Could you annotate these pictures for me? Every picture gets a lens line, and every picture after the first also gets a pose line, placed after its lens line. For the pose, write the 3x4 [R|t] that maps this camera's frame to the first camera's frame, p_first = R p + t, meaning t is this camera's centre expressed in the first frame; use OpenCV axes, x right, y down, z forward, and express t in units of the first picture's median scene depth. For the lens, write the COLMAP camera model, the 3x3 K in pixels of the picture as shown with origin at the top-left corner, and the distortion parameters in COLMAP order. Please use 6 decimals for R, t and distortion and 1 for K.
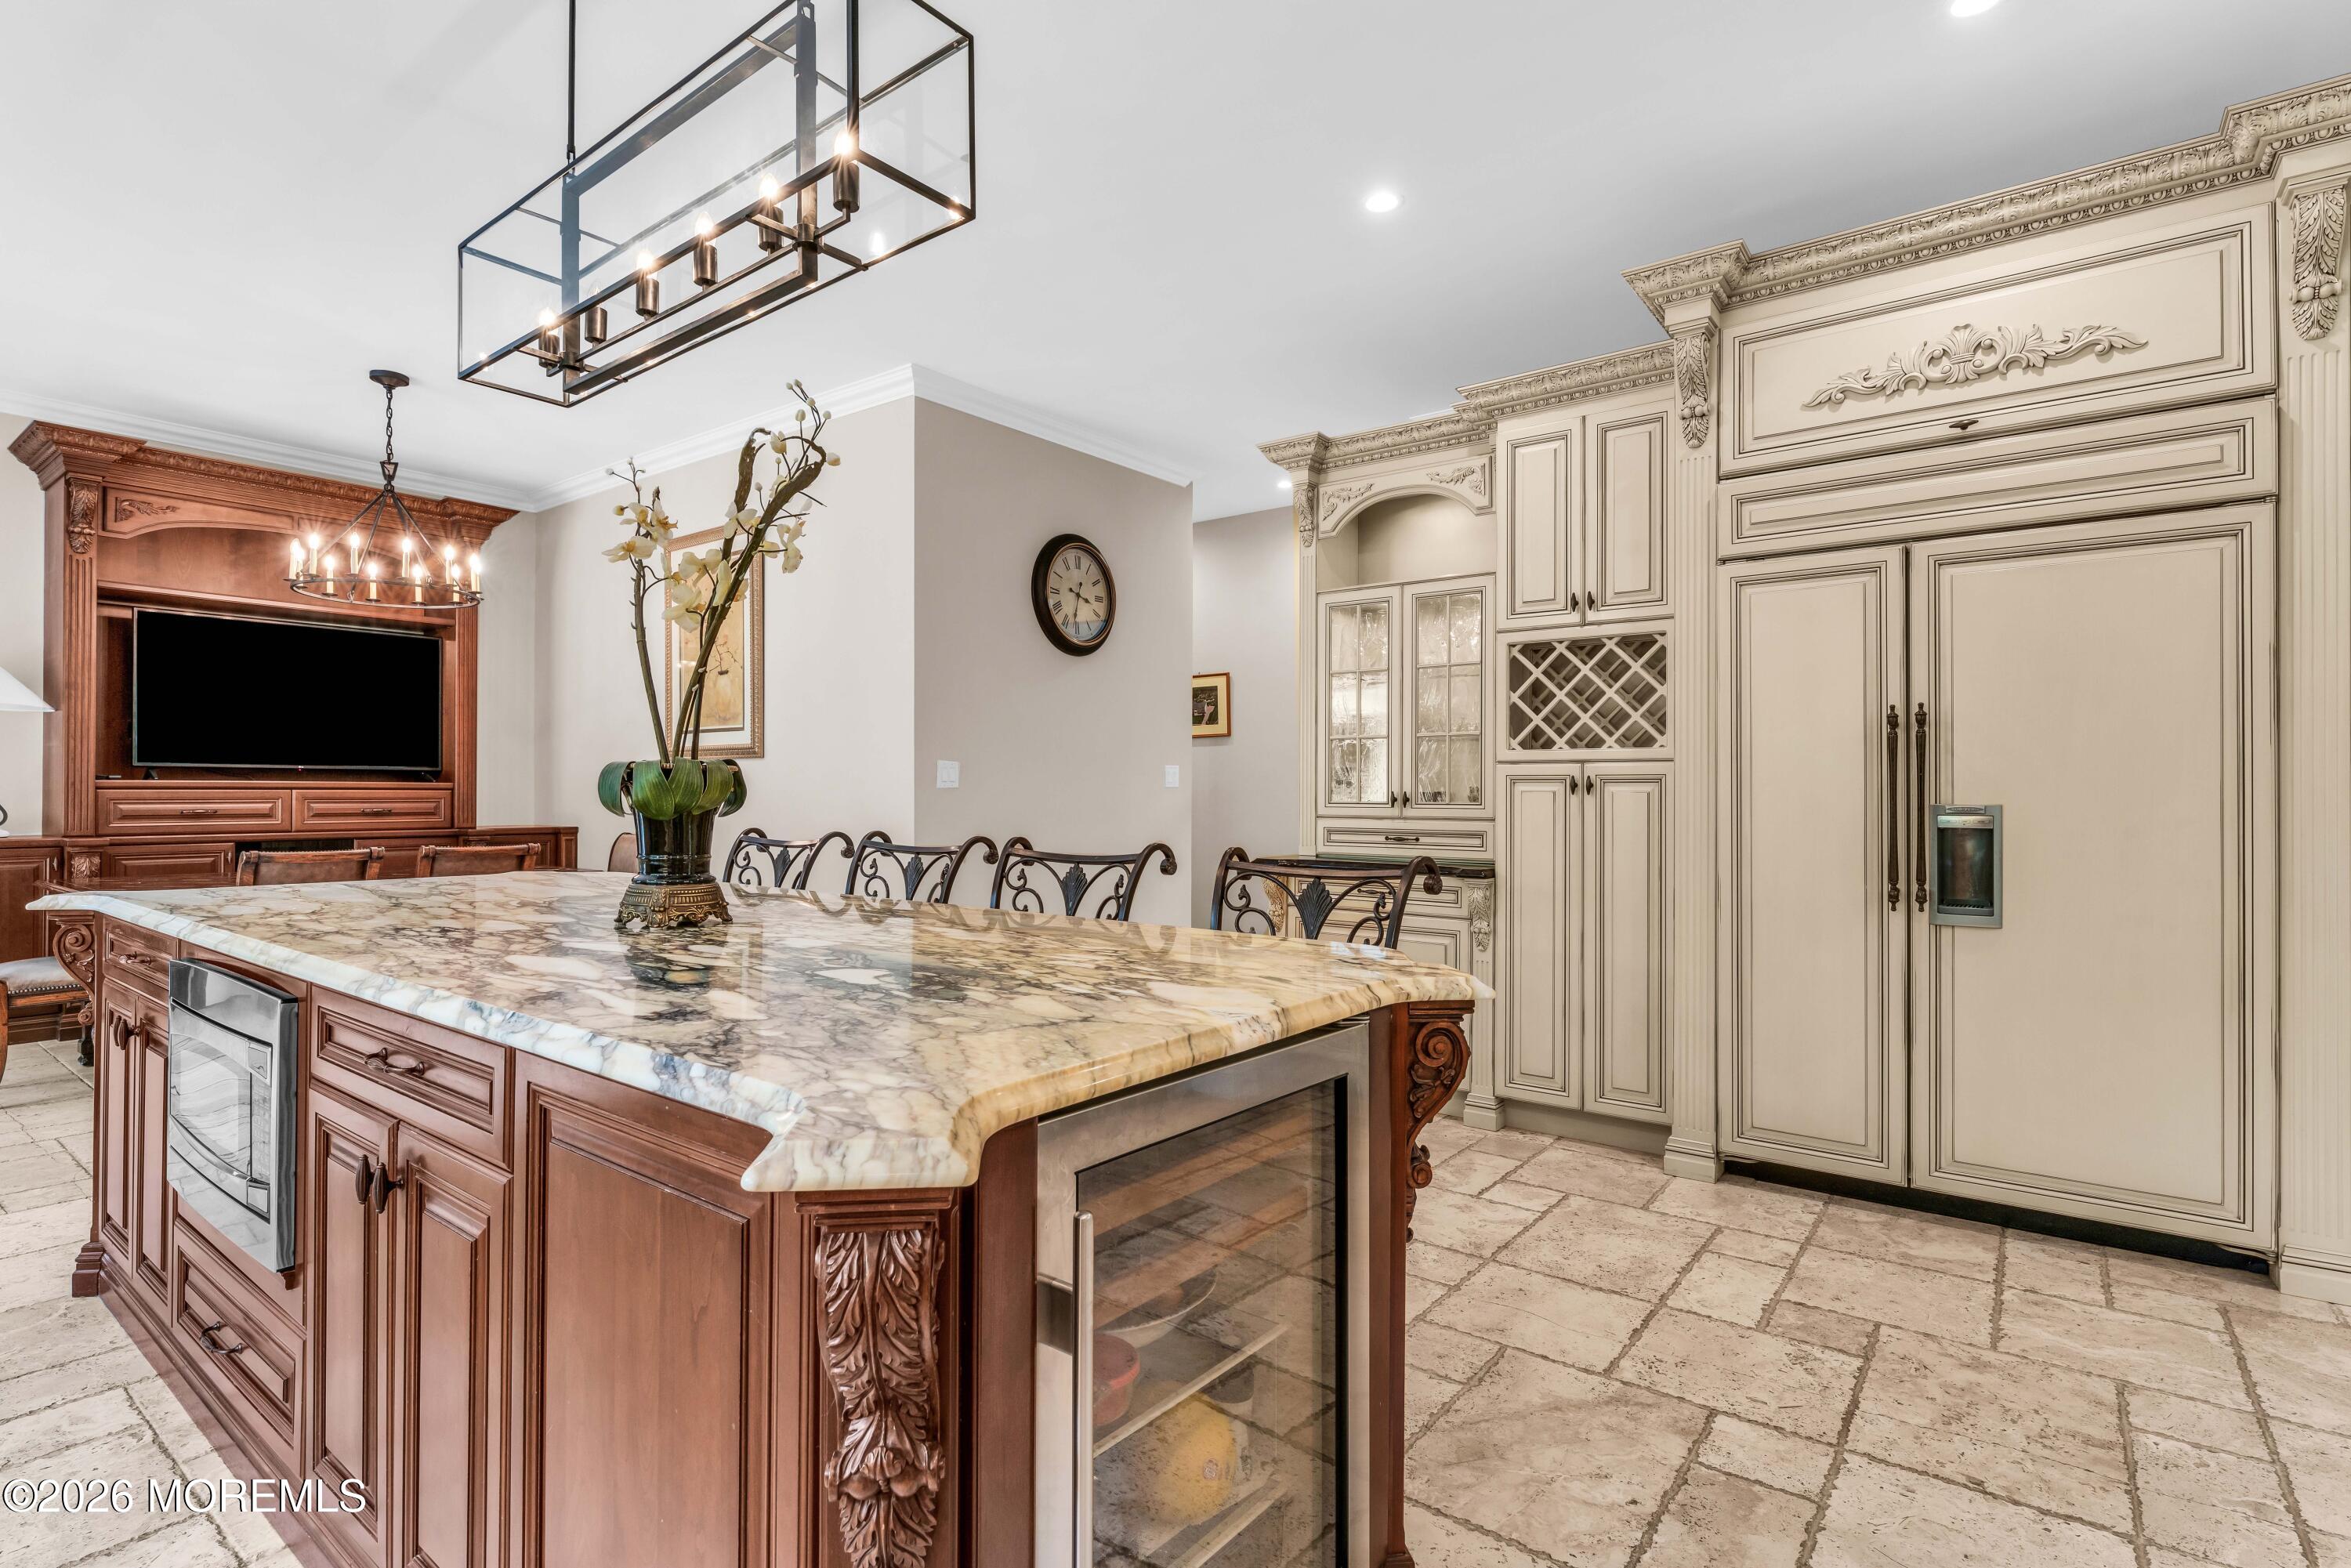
lens RADIAL K [[1126.9, 0, 1169.3], [0, 1126.9, 792.9], [0, 0, 1]] dist [-0.003128, 0.001939]
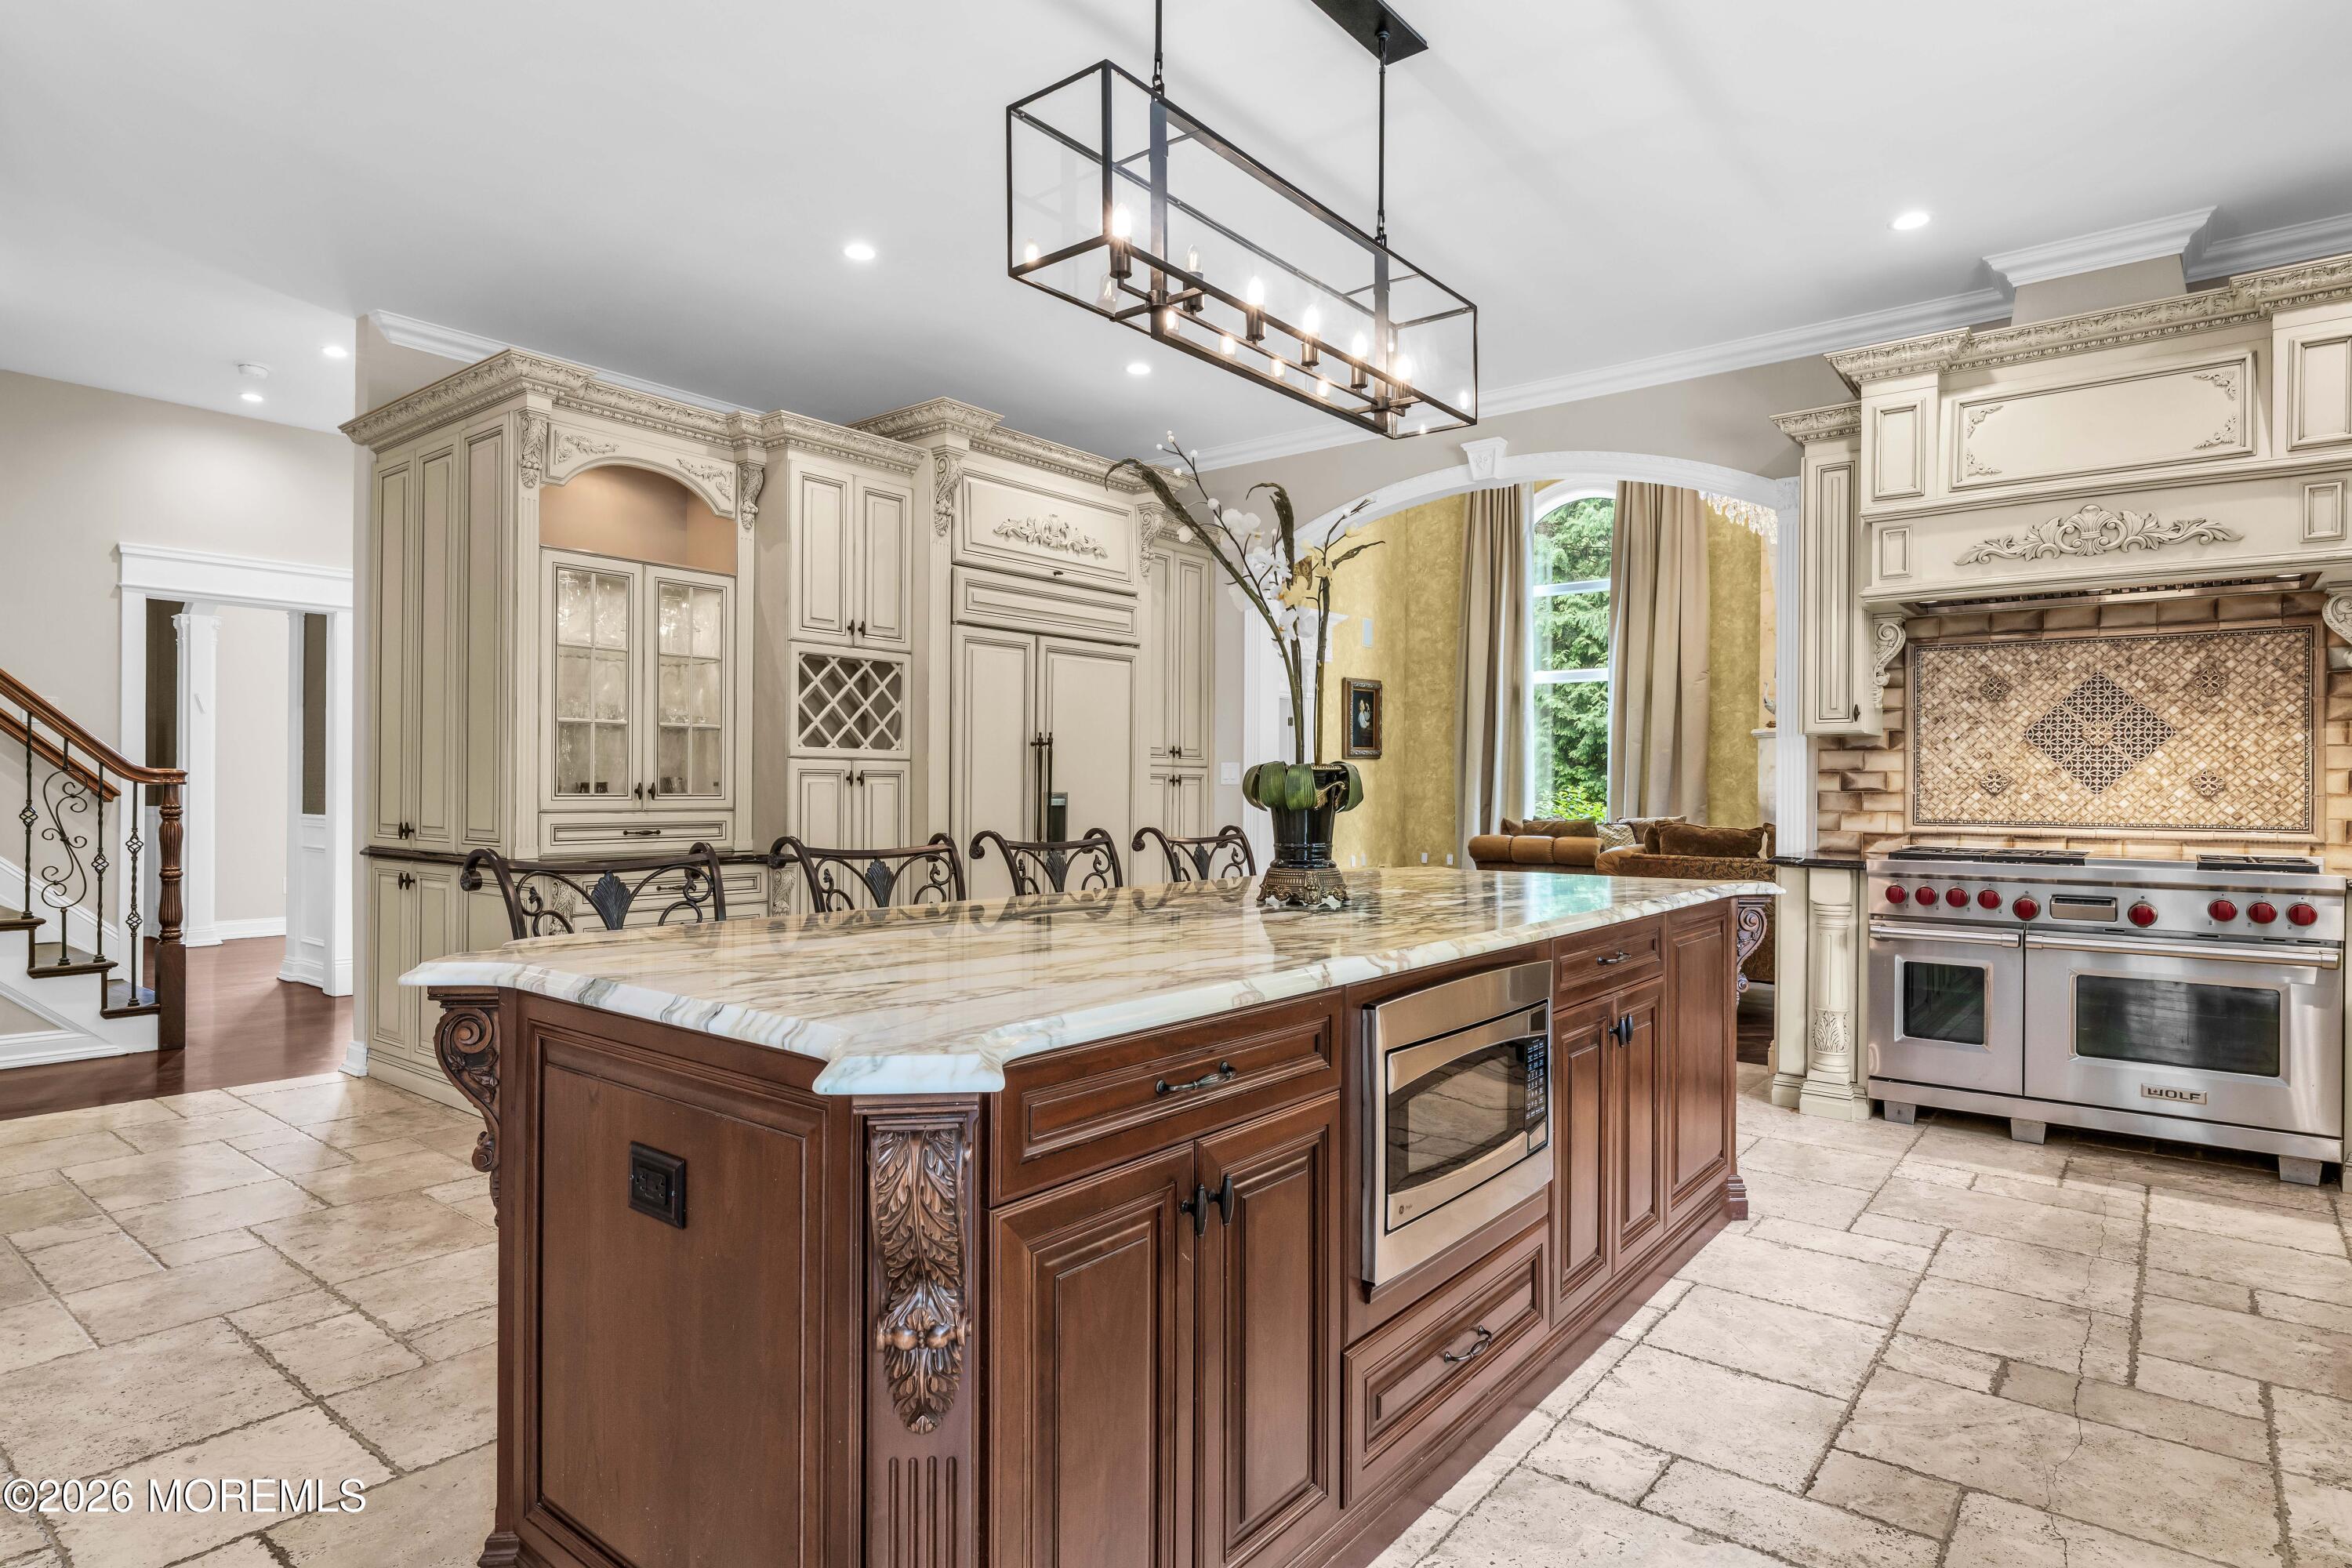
lens RADIAL K [[1262.4, 0, 1170.5], [0, 1262.4, 786.1], [0, 0, 1]] dist [-0.003987, 0.004141]
pose [[0.013879, -0.002385, 0.999901, -0.965873], [-0.002764, 0.999993, 0.002423, -0.002340], [-0.999900, -0.002797, 0.013872, 0.618626]]
